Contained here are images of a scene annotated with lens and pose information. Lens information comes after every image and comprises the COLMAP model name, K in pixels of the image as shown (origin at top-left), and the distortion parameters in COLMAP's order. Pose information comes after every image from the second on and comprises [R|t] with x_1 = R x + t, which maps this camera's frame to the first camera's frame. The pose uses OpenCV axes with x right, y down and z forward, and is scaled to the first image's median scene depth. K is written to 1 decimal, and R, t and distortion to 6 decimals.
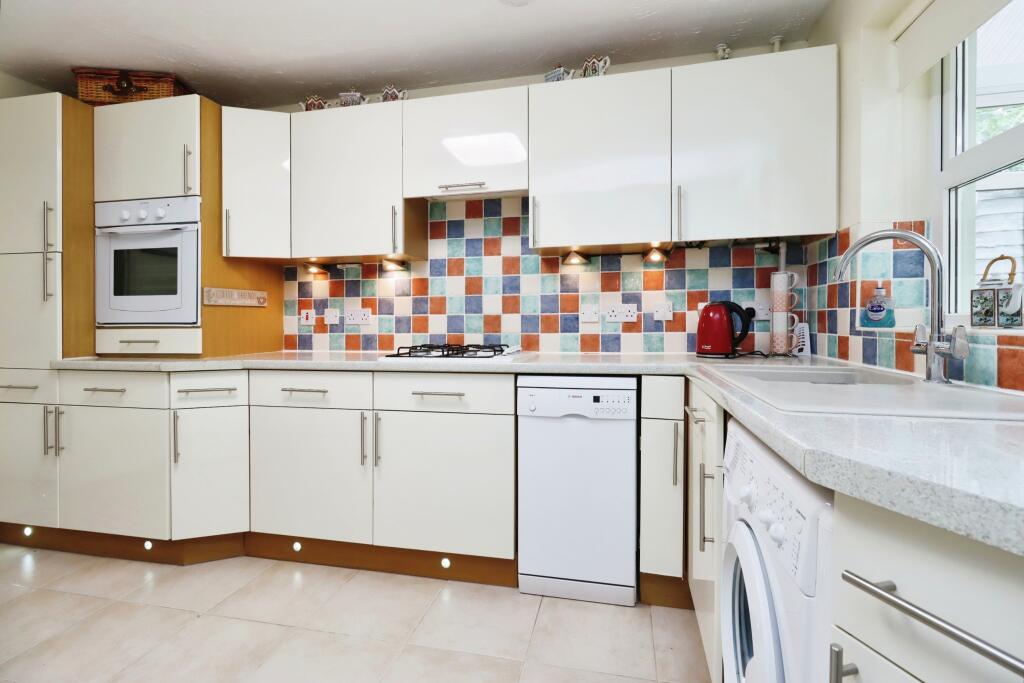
lens RADIAL K [[475.7, 0, 517.1], [0, 475.7, 327.7], [0, 0, 1]] dist [-0.002317, -0.000557]
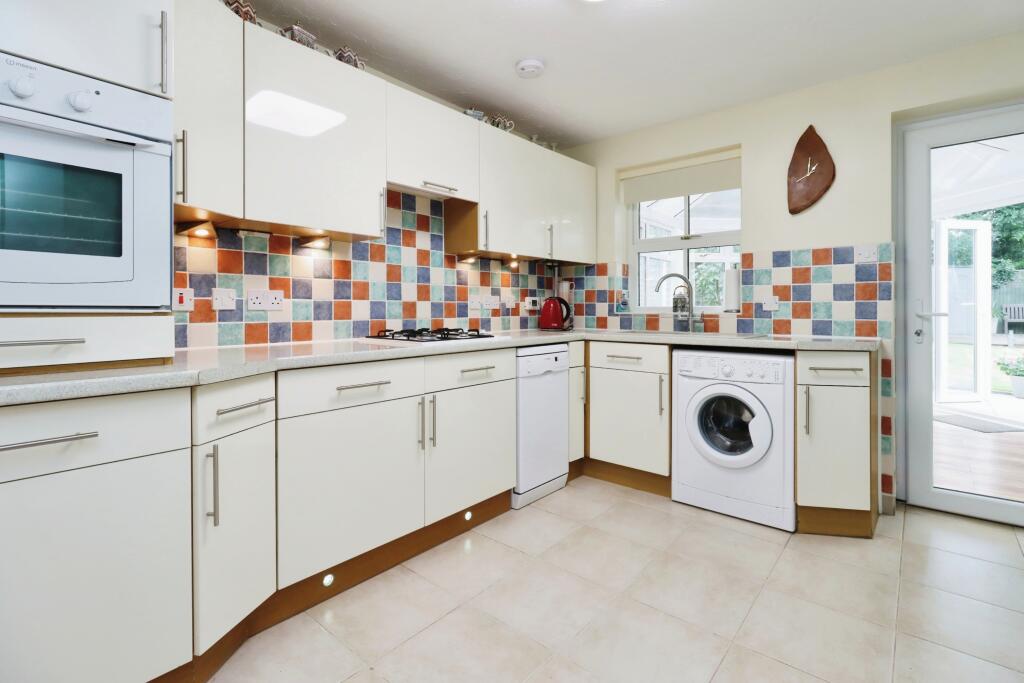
lens RADIAL K [[475.7, 0, 531.9], [0, 475.7, 310.9], [0, 0, 1]] dist [-0.002317, -0.000557]
pose [[0.449264, 0.001998, 0.893397, -0.918210], [0.005498, 0.999972, -0.005001, 0.000750], [-0.893382, 0.007158, 0.449241, 0.276557]]
